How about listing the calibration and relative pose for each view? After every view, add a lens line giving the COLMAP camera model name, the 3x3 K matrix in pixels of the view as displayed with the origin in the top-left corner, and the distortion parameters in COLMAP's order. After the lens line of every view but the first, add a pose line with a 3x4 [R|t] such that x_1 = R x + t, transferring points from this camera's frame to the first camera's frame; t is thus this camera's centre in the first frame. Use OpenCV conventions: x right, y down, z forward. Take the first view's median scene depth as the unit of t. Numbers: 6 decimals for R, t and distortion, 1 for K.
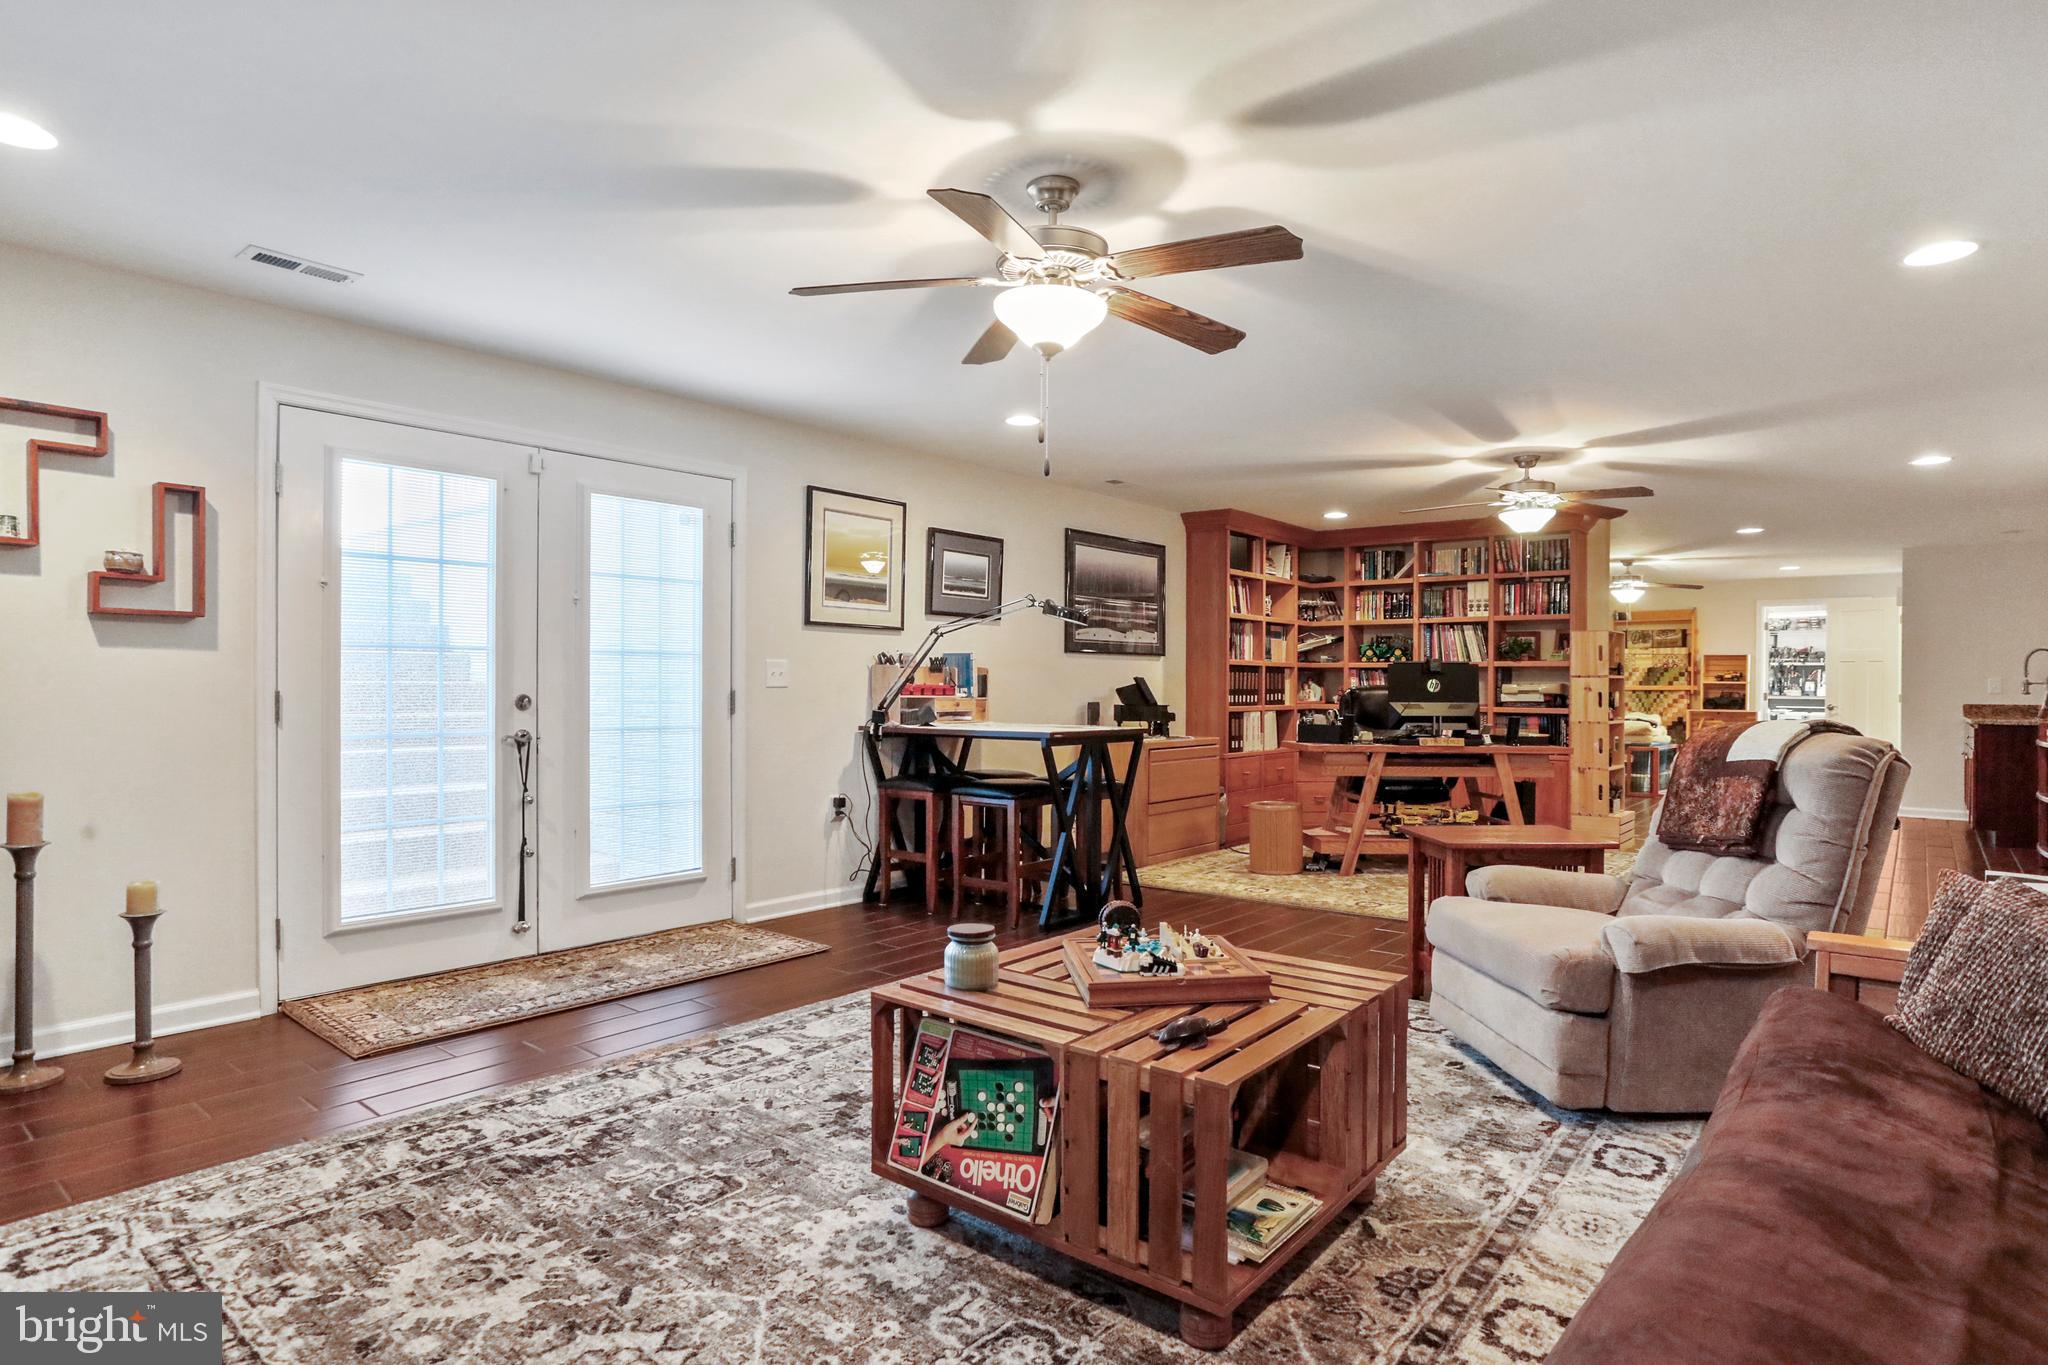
lens RADIAL K [[1097.7, 0, 1012.4], [0, 1097.7, 687.2], [0, 0, 1]] dist [-0.022213, -0.000084]
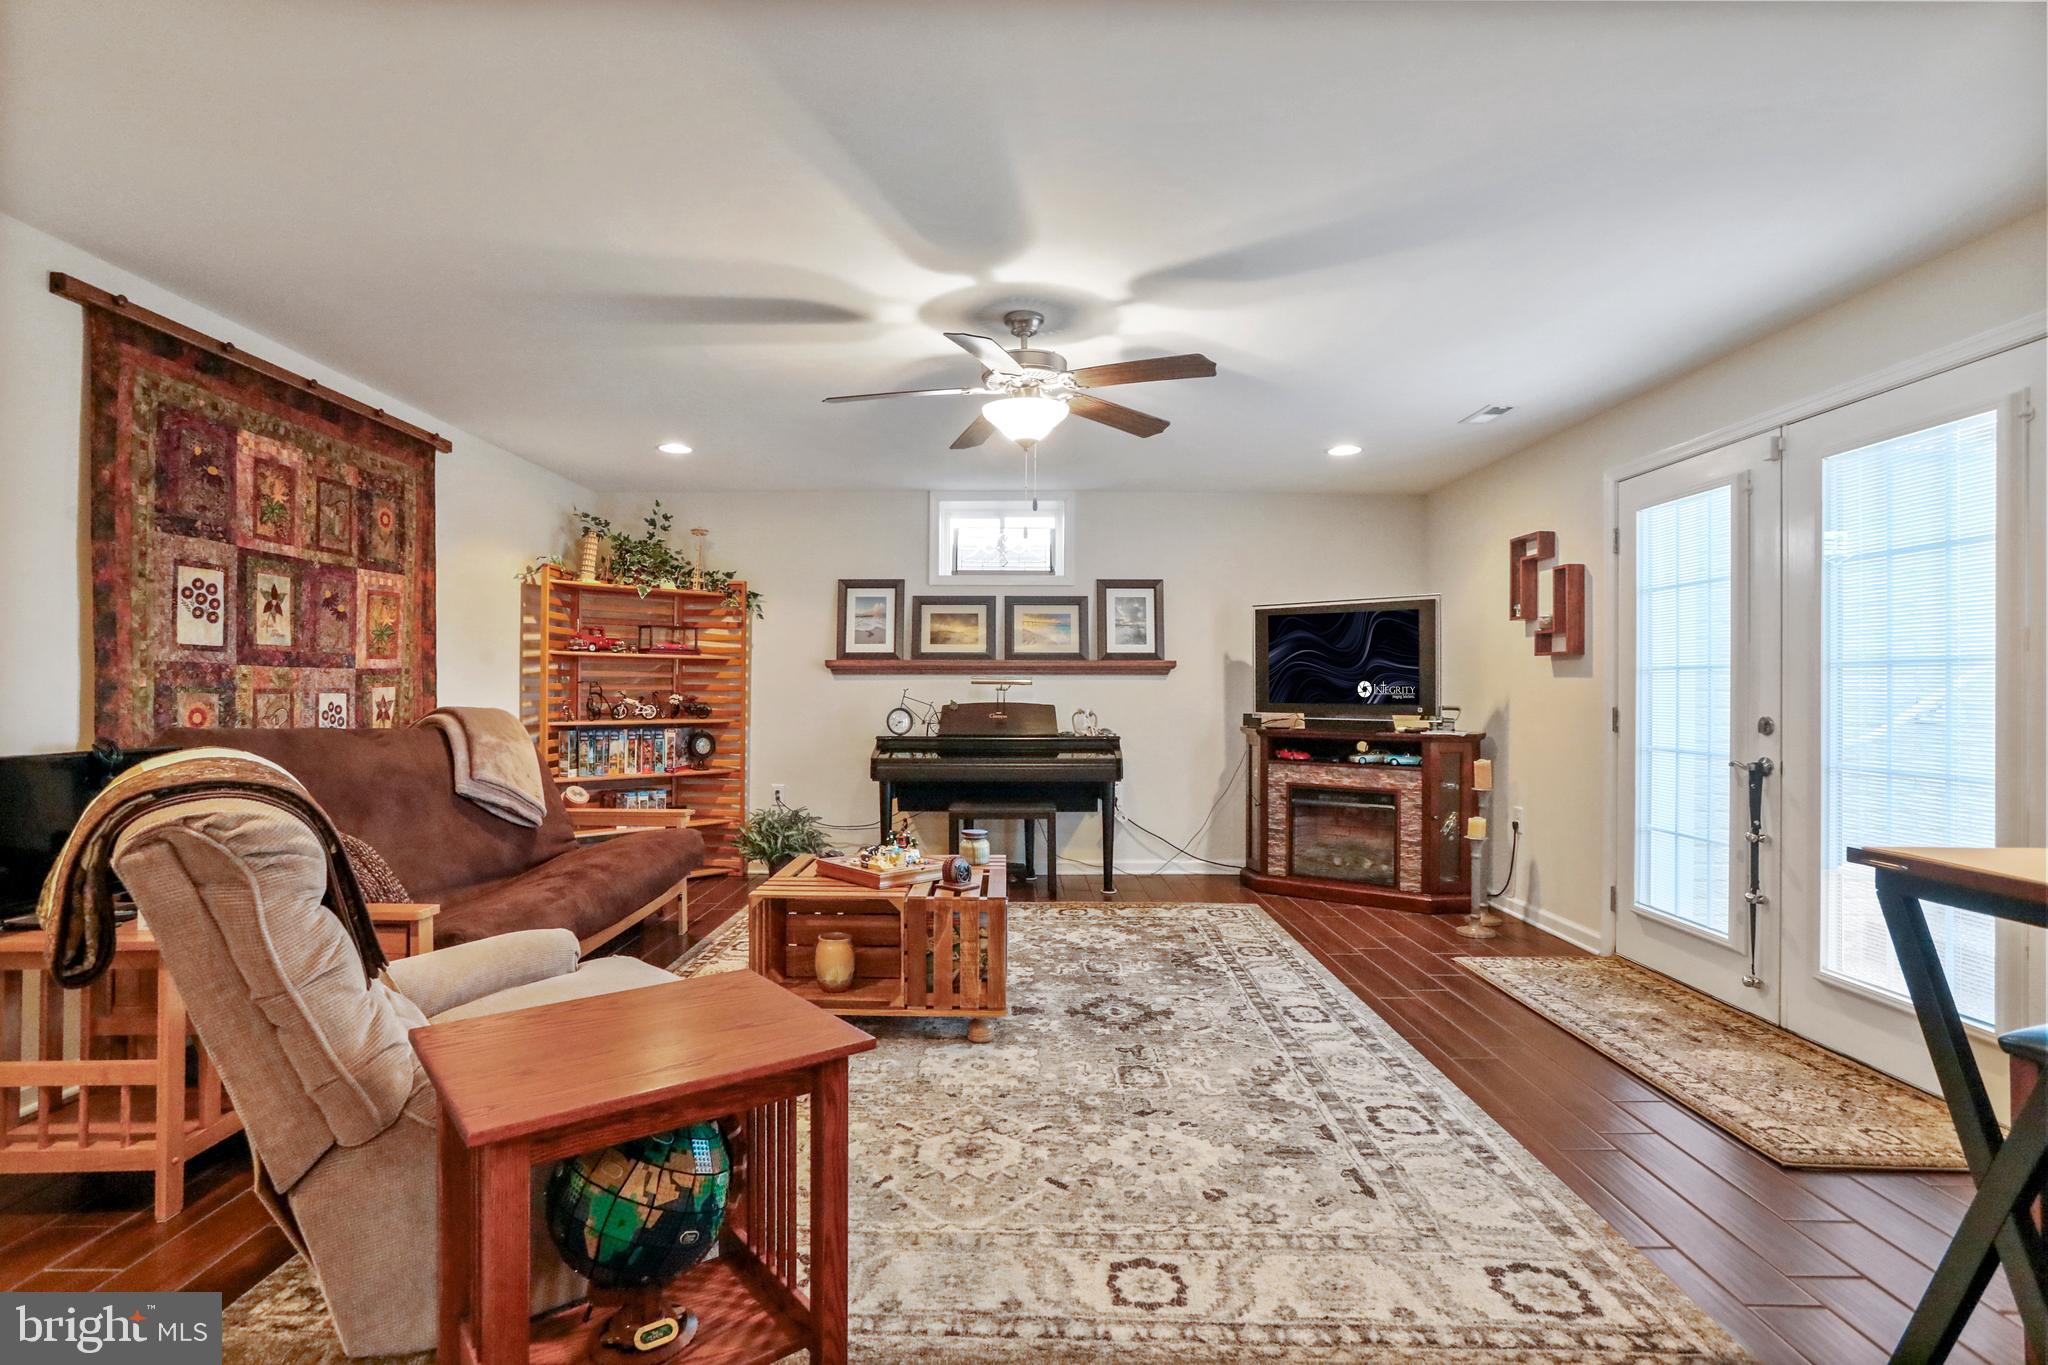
lens RADIAL K [[998.6, 0, 1011.8], [0, 998.6, 690.3], [0, 0, 1]] dist [-0.043355, 0.020104]
pose [[-0.764178, -0.008056, -0.644956, 0.777998], [-0.013293, 0.999906, 0.003260, -0.014124], [0.644869, 0.011065, -0.764213, 1.829334]]
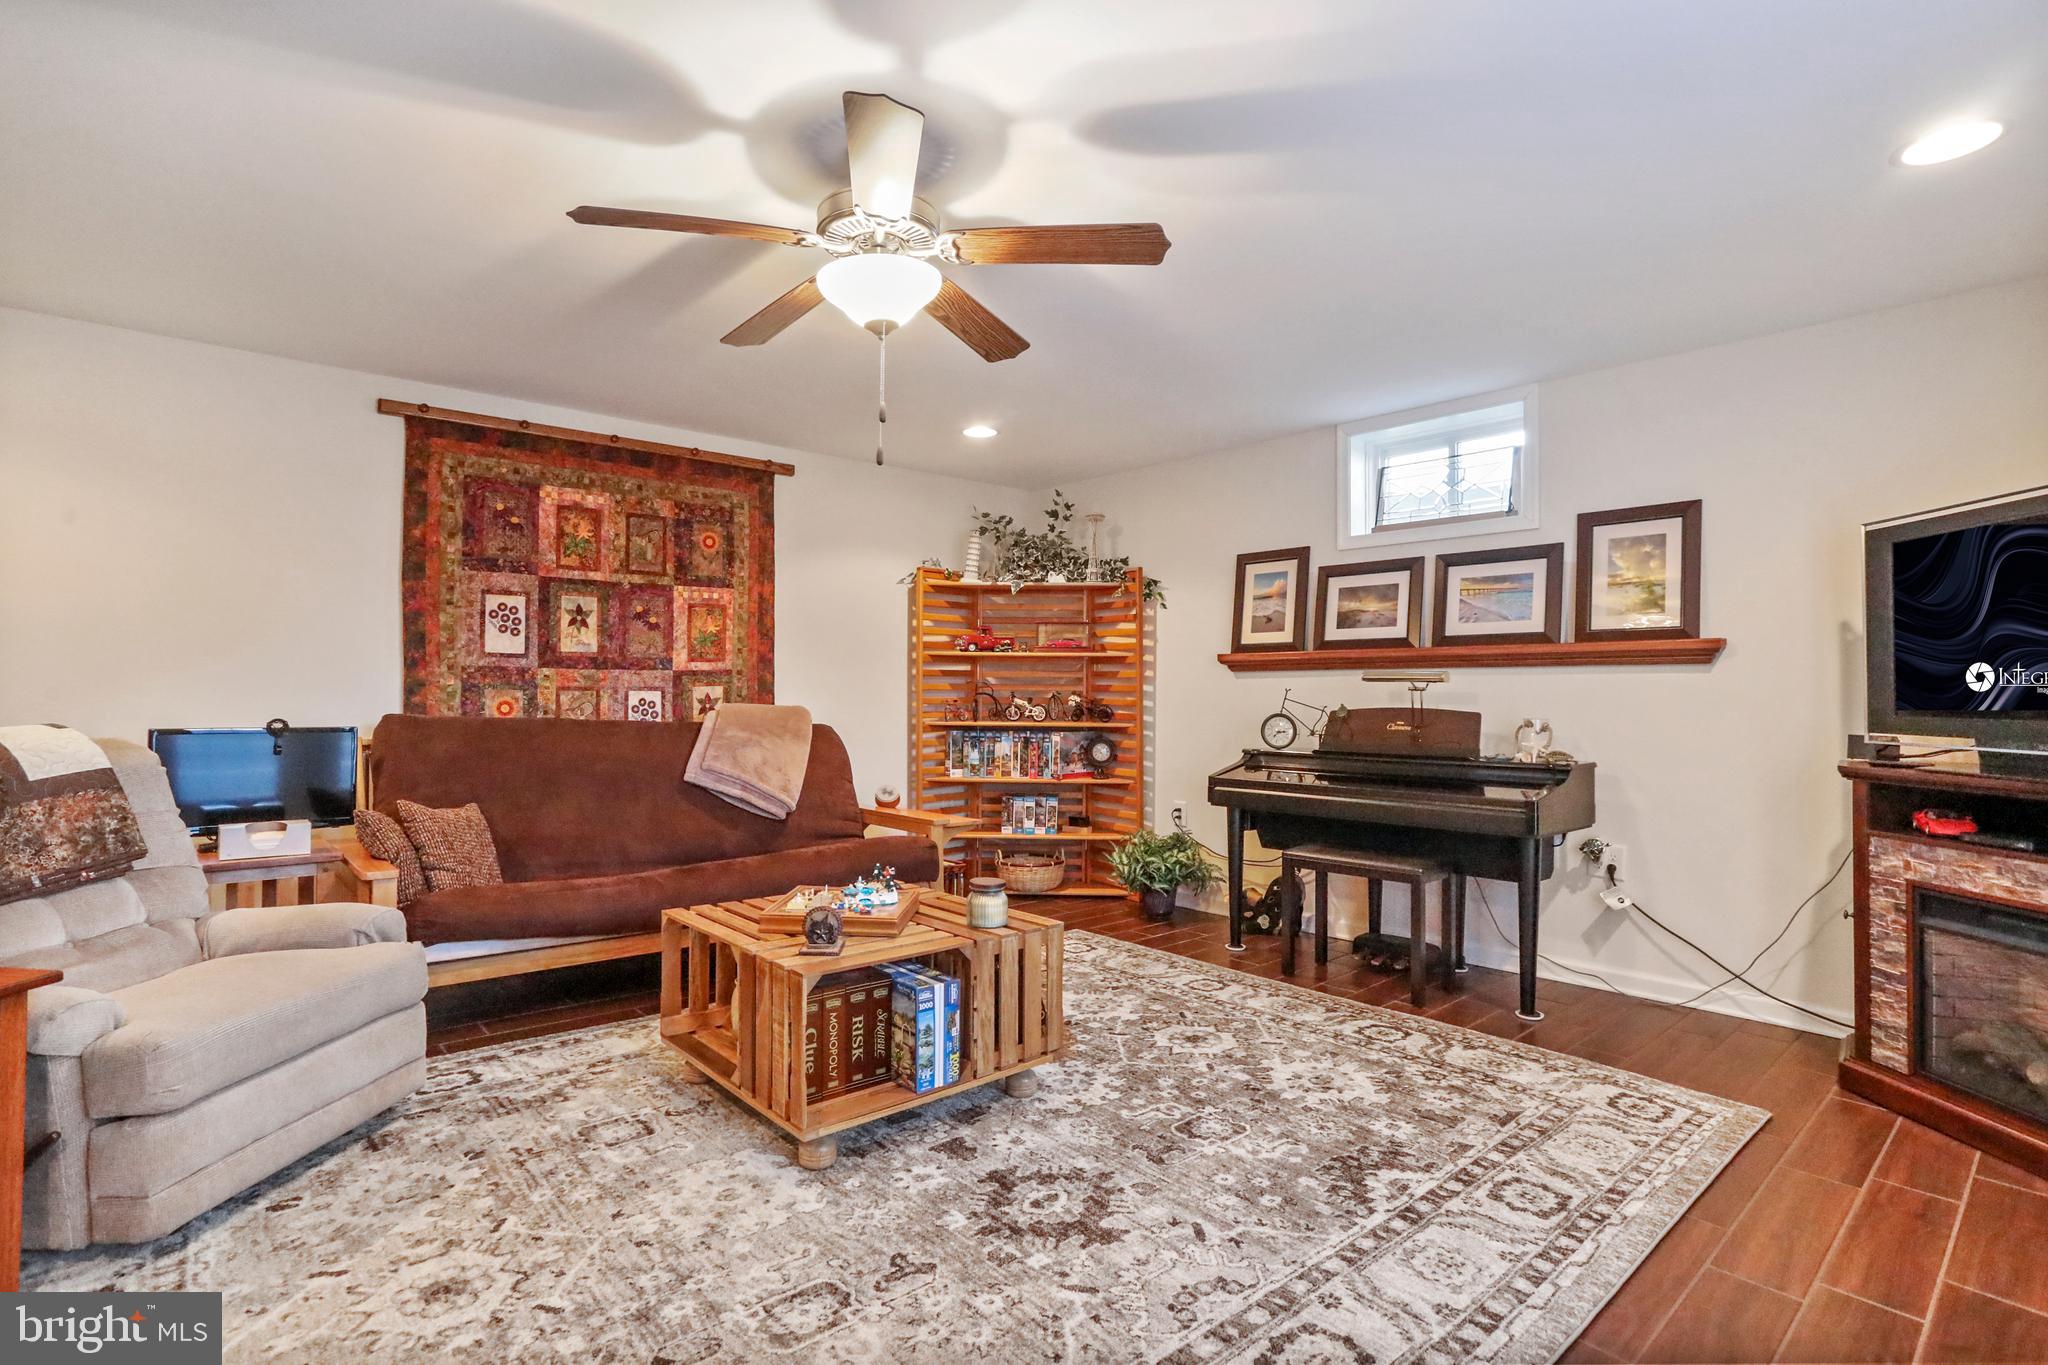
lens RADIAL K [[998.6, 0, 1014.9], [0, 998.6, 685.1], [0, 0, 1]] dist [-0.043355, 0.020104]
pose [[-0.988237, -0.009792, 0.152617, -0.197180], [-0.009522, 0.999952, 0.002502, -0.013045], [-0.152634, 0.001020, -0.988282, 1.732352]]
